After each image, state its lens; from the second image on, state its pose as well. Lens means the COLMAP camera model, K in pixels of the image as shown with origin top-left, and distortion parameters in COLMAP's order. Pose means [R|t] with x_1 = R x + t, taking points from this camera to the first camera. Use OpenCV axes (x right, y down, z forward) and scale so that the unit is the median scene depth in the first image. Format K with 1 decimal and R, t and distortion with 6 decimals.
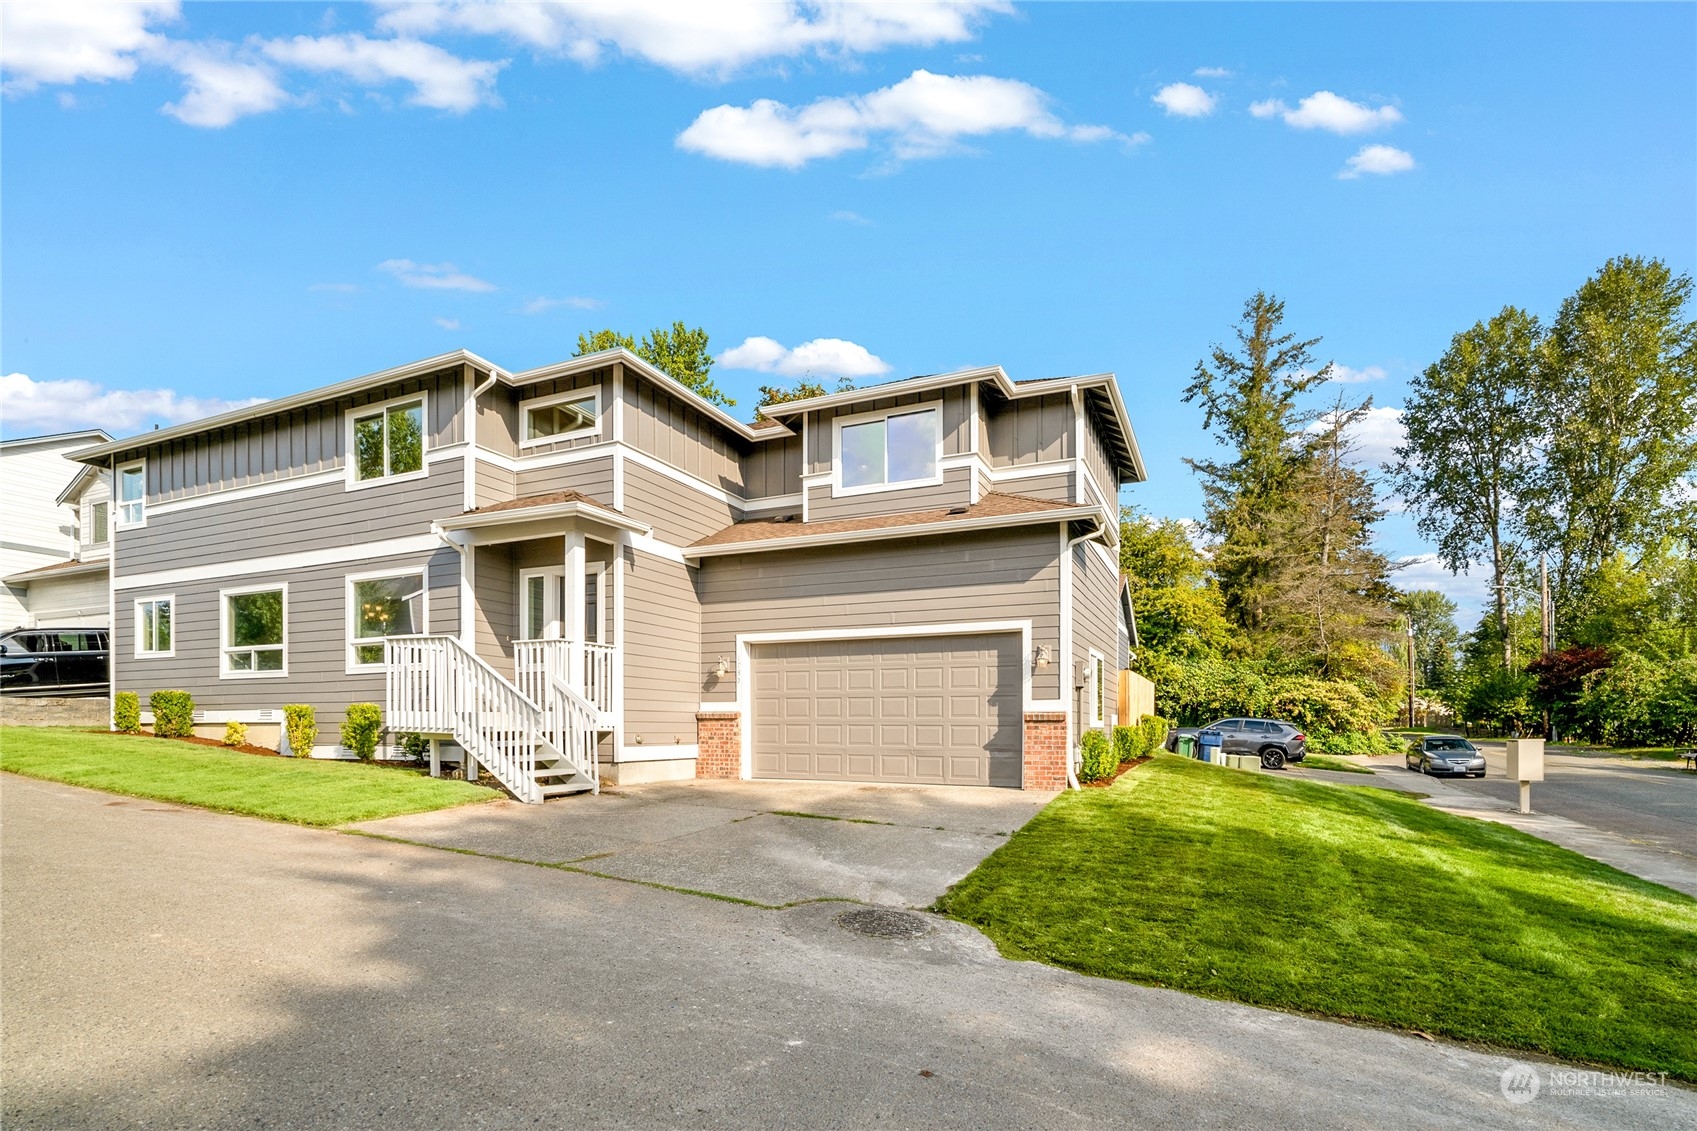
lens RADIAL K [[794.9, 0, 843.6], [0, 794.9, 694.7], [0, 0, 1]] dist [0.036504, 0.000306]
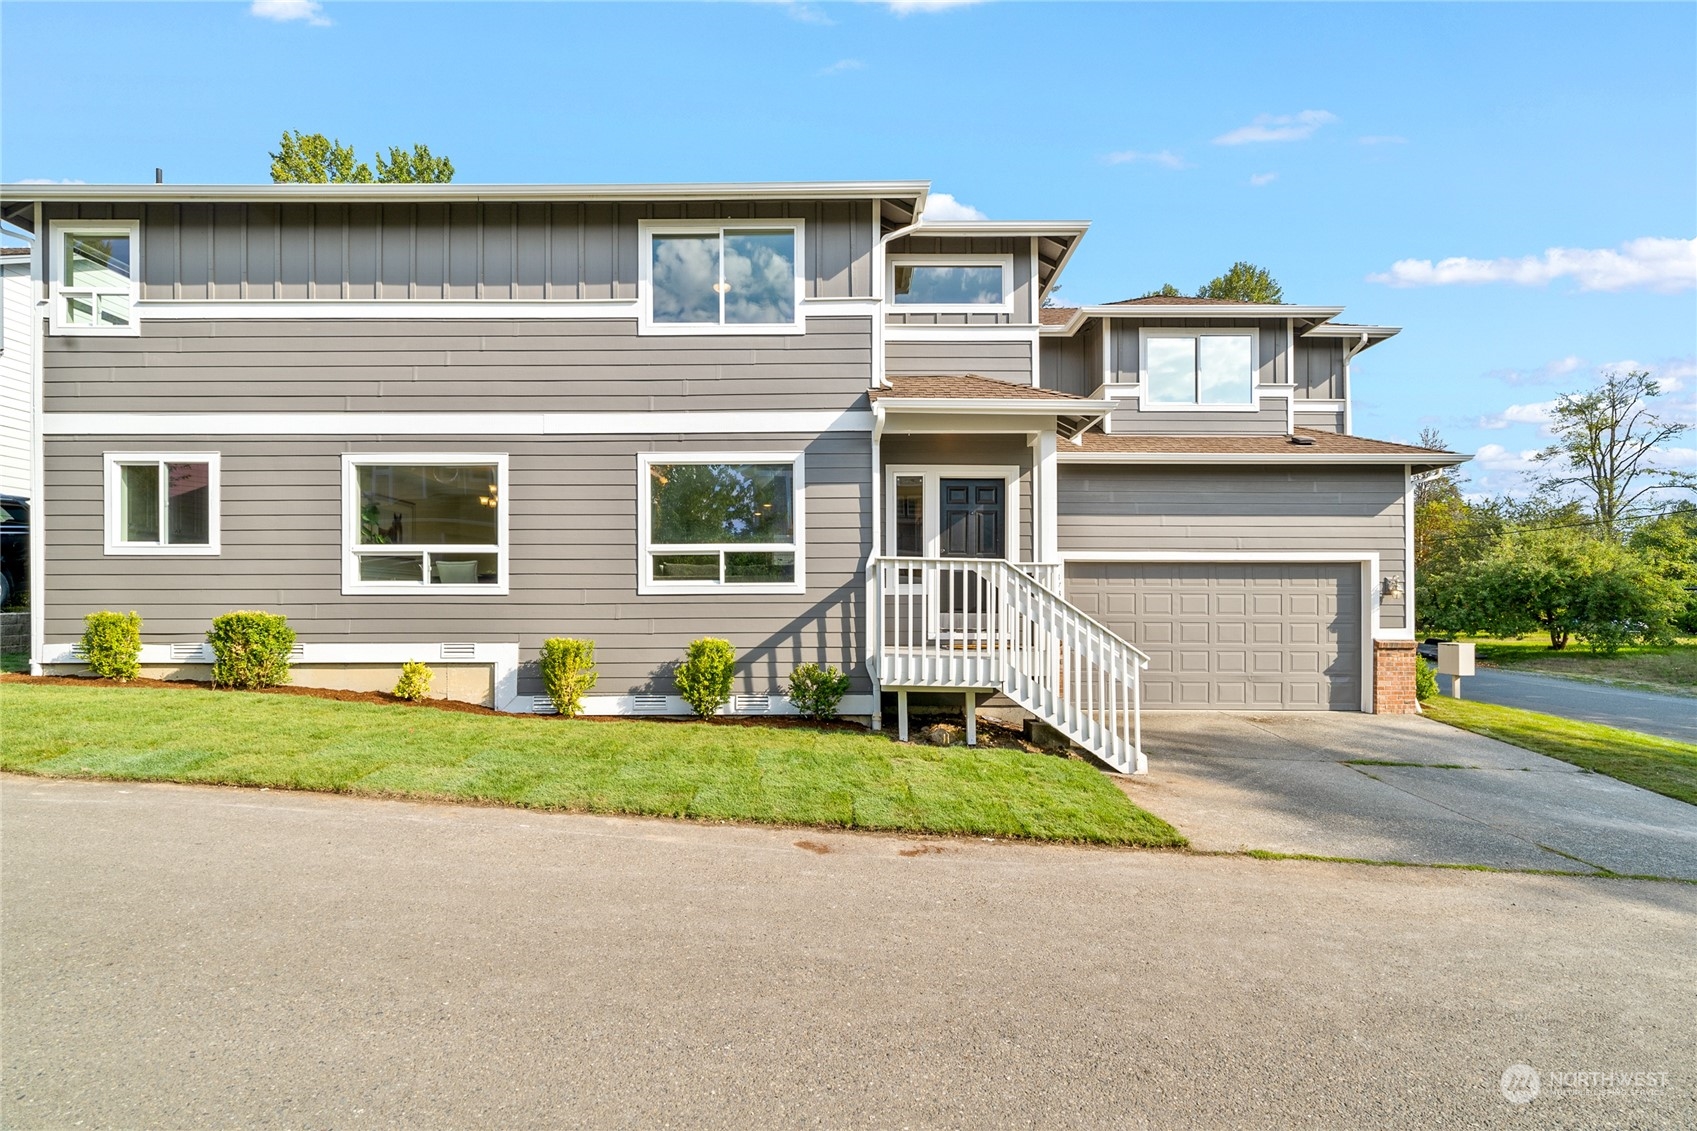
lens RADIAL K [[774.7, 0, 845.2], [0, 774.7, 582.6], [0, 0, 1]] dist [0.009842, -0.000463]
pose [[0.909857, 0.013135, 0.414714, -0.734616], [-0.015150, 0.999884, 0.001570, -0.039293], [-0.414646, -0.007711, 0.909950, 0.308319]]
